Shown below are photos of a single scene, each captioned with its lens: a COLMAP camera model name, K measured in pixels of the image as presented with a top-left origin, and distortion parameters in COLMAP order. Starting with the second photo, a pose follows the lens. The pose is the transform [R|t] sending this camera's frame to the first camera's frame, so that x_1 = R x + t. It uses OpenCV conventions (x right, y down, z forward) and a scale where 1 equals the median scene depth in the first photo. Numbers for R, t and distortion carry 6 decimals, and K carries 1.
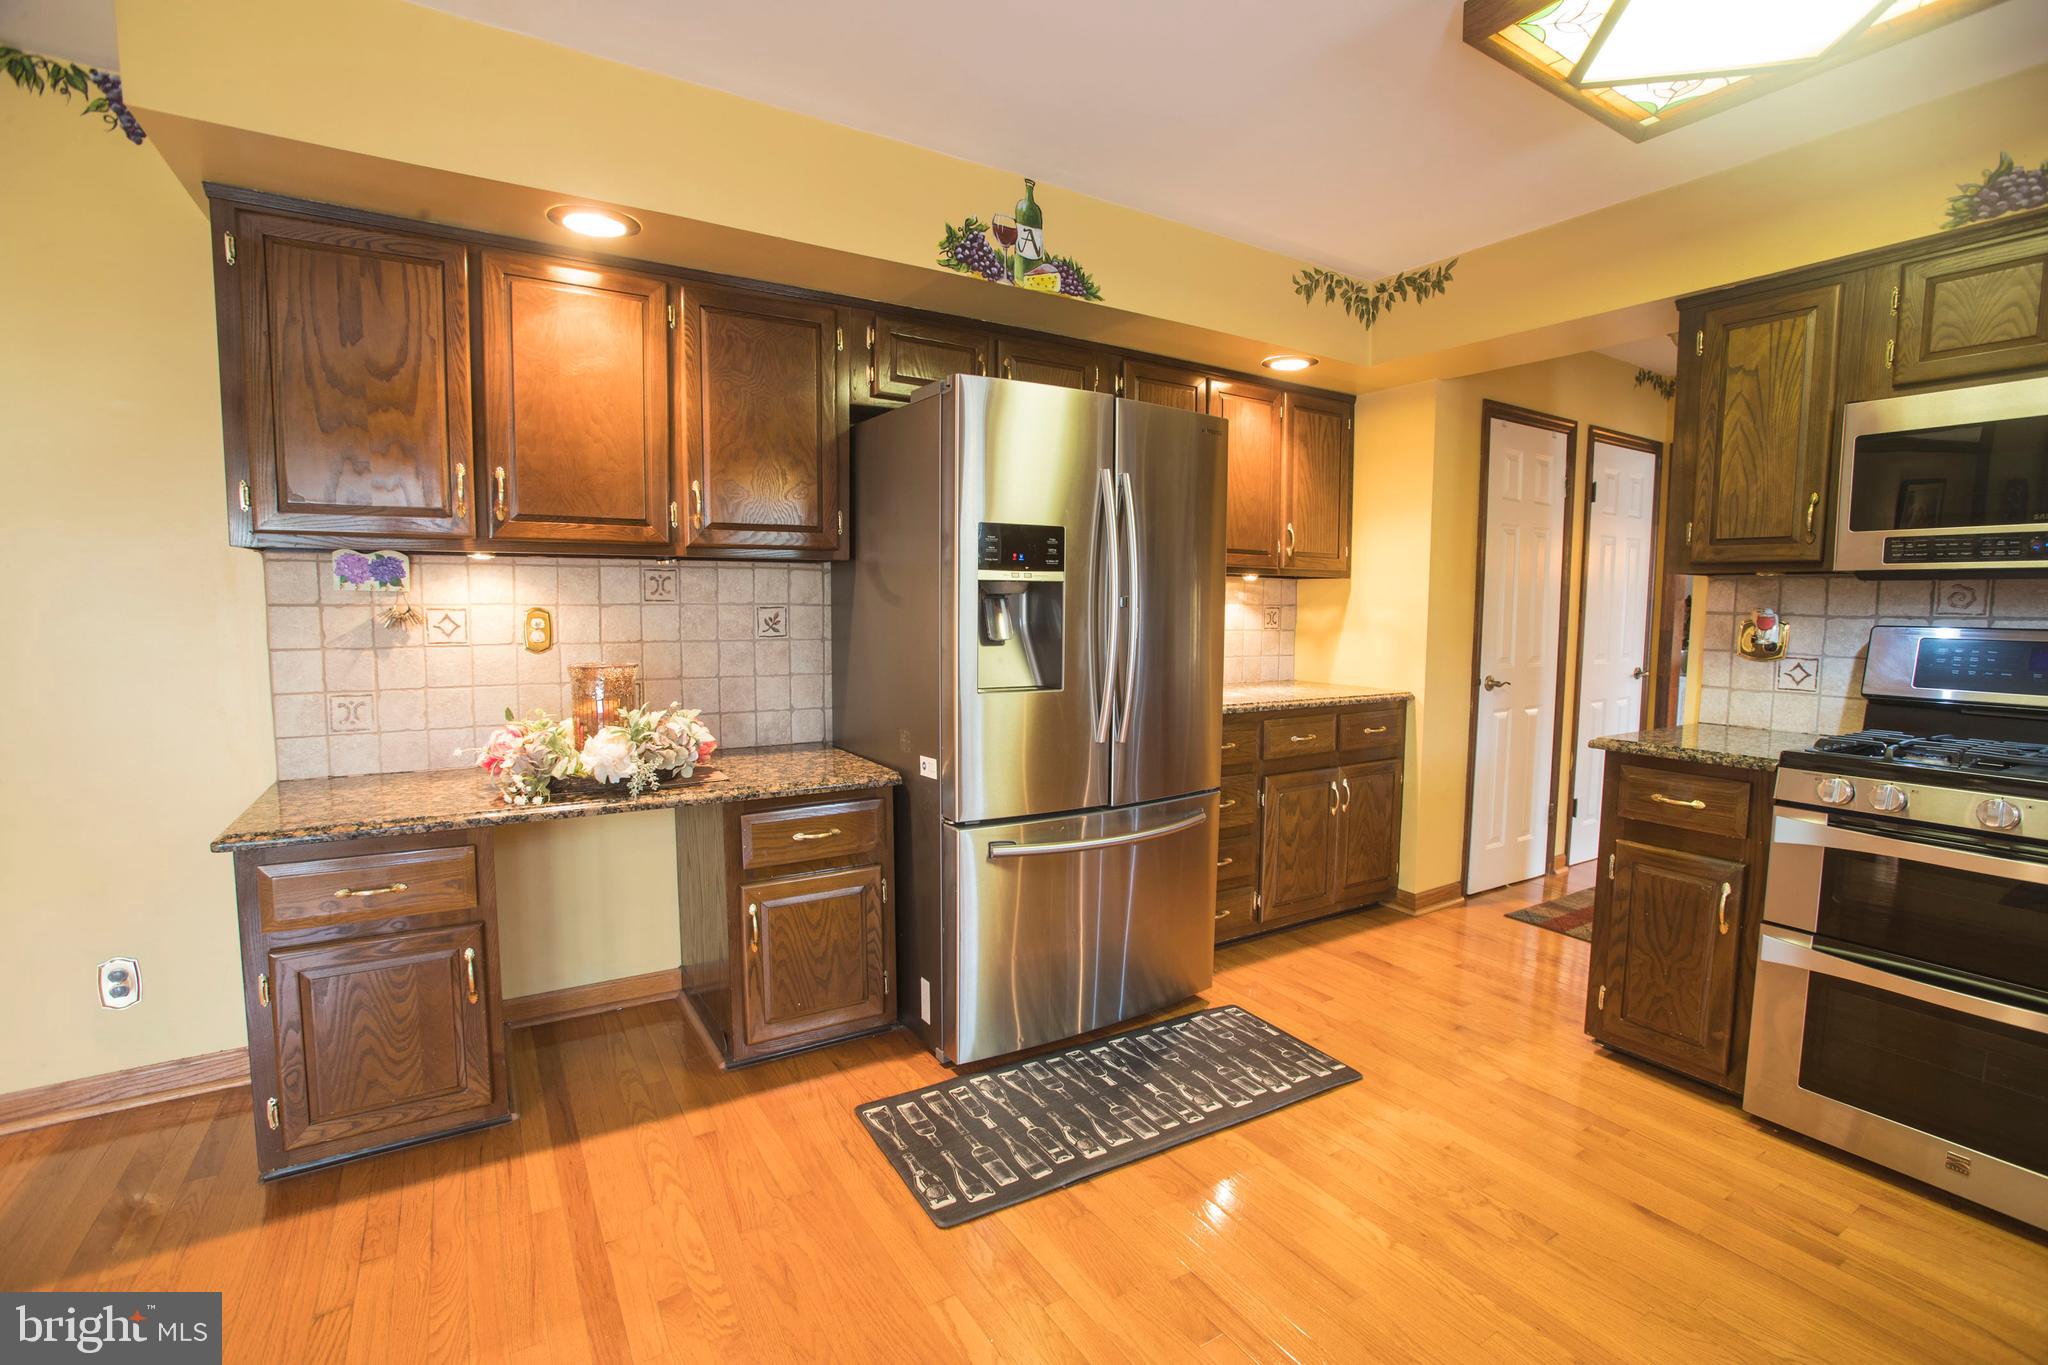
lens RADIAL K [[936.8, 0, 1034.5], [0, 936.8, 685.1], [0, 0, 1]] dist [-0.059890, 0.019452]
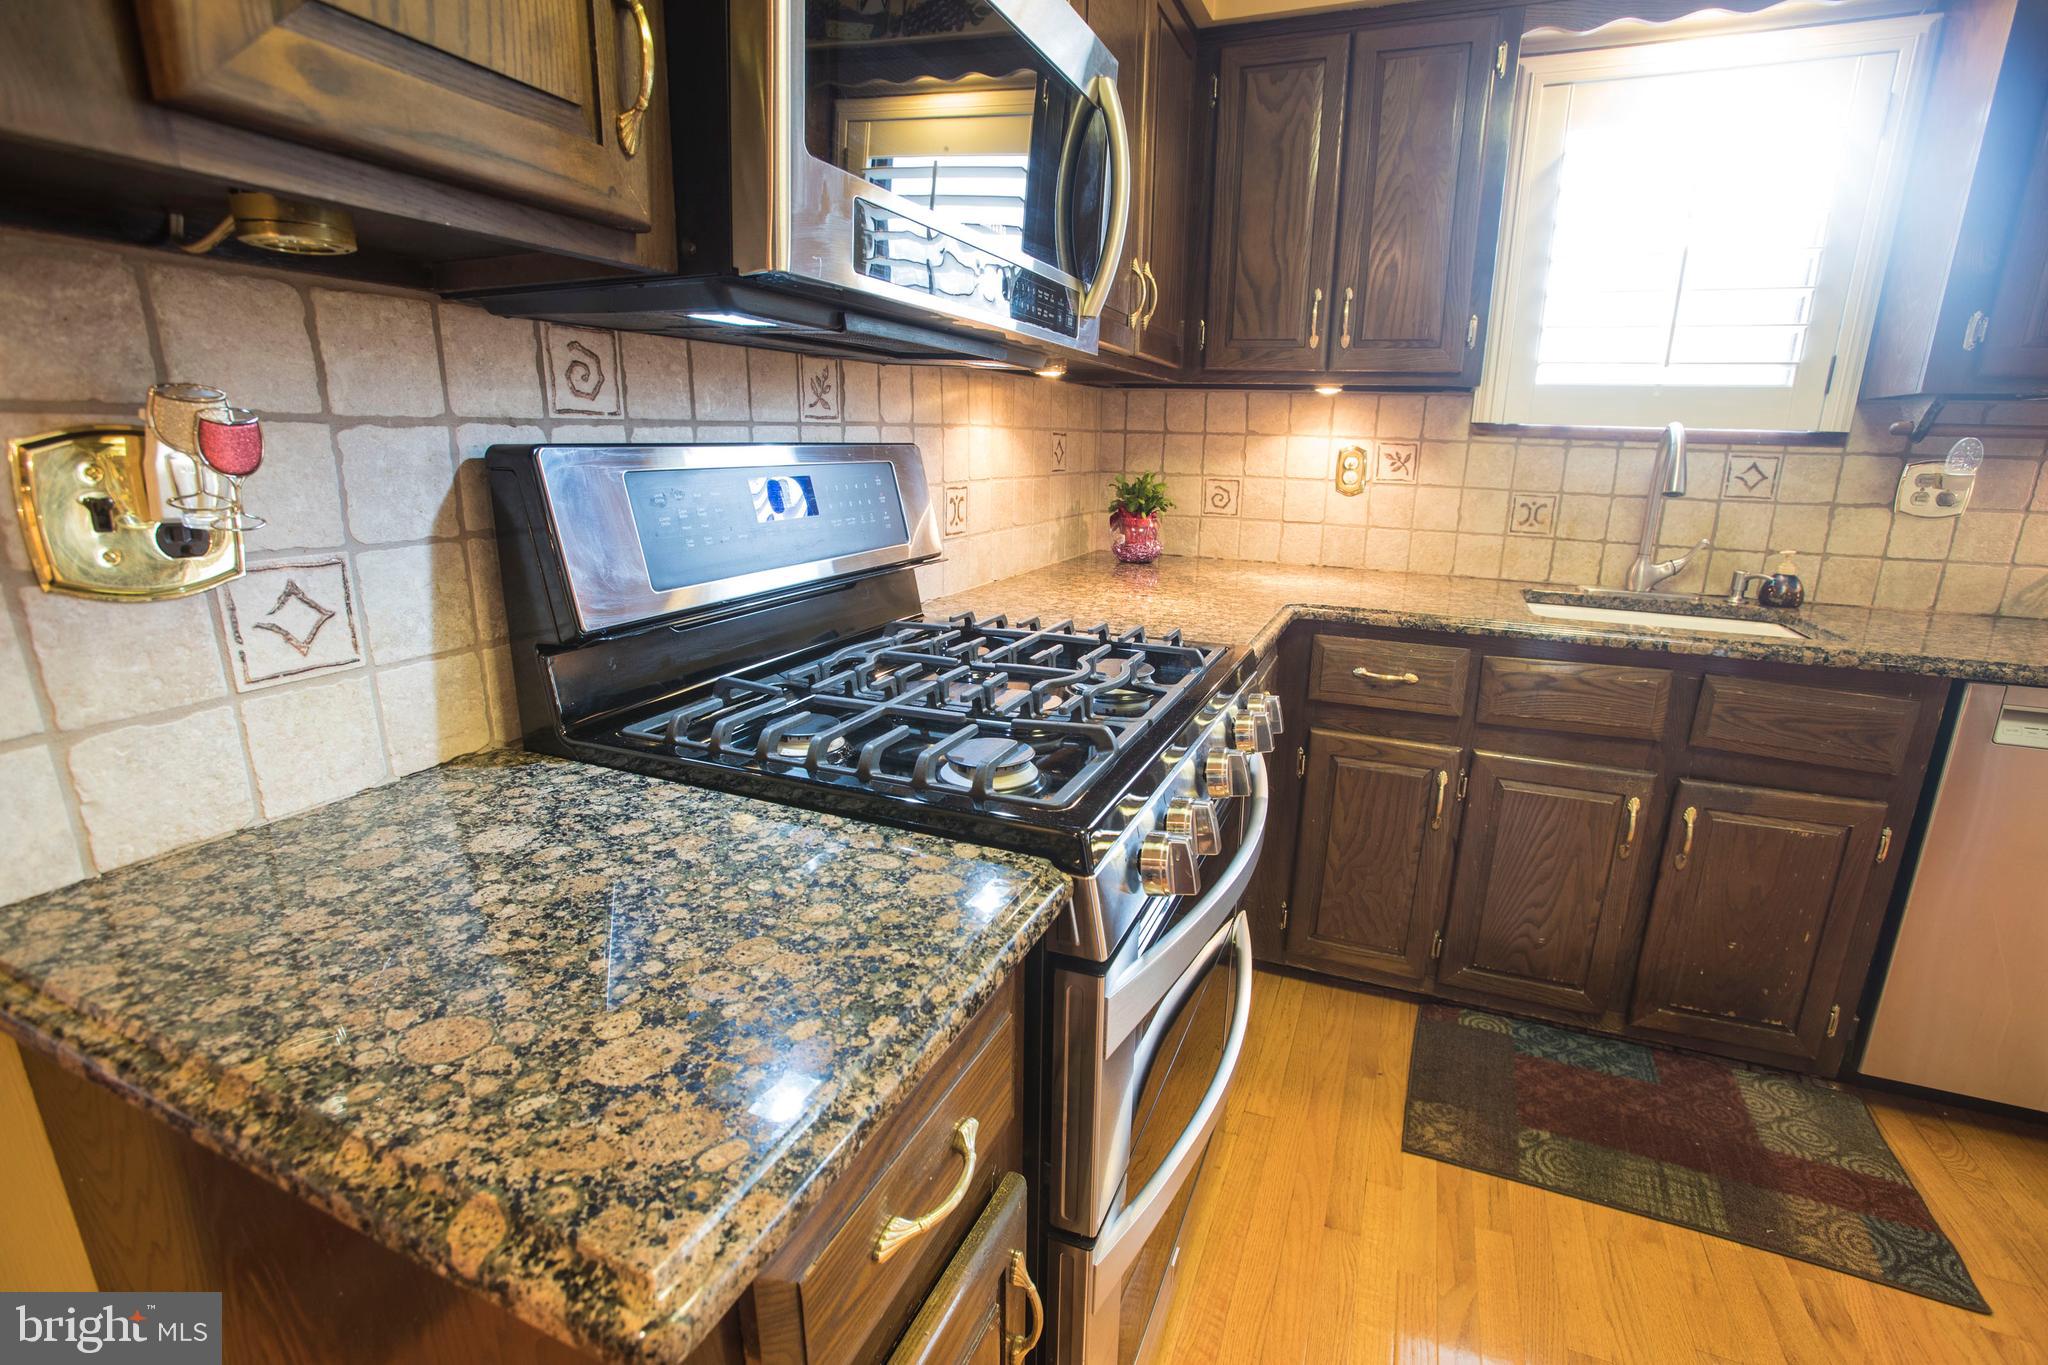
lens RADIAL K [[936.8, 0, 1044.6], [0, 936.8, 685.7], [0, 0, 1]] dist [-0.059890, 0.019452]
pose [[-0.577677, -0.229832, 0.783241, 0.503003], [0.047558, 0.948435, 0.313382, -0.080235], [-0.814879, 0.218283, -0.536959, 1.055545]]
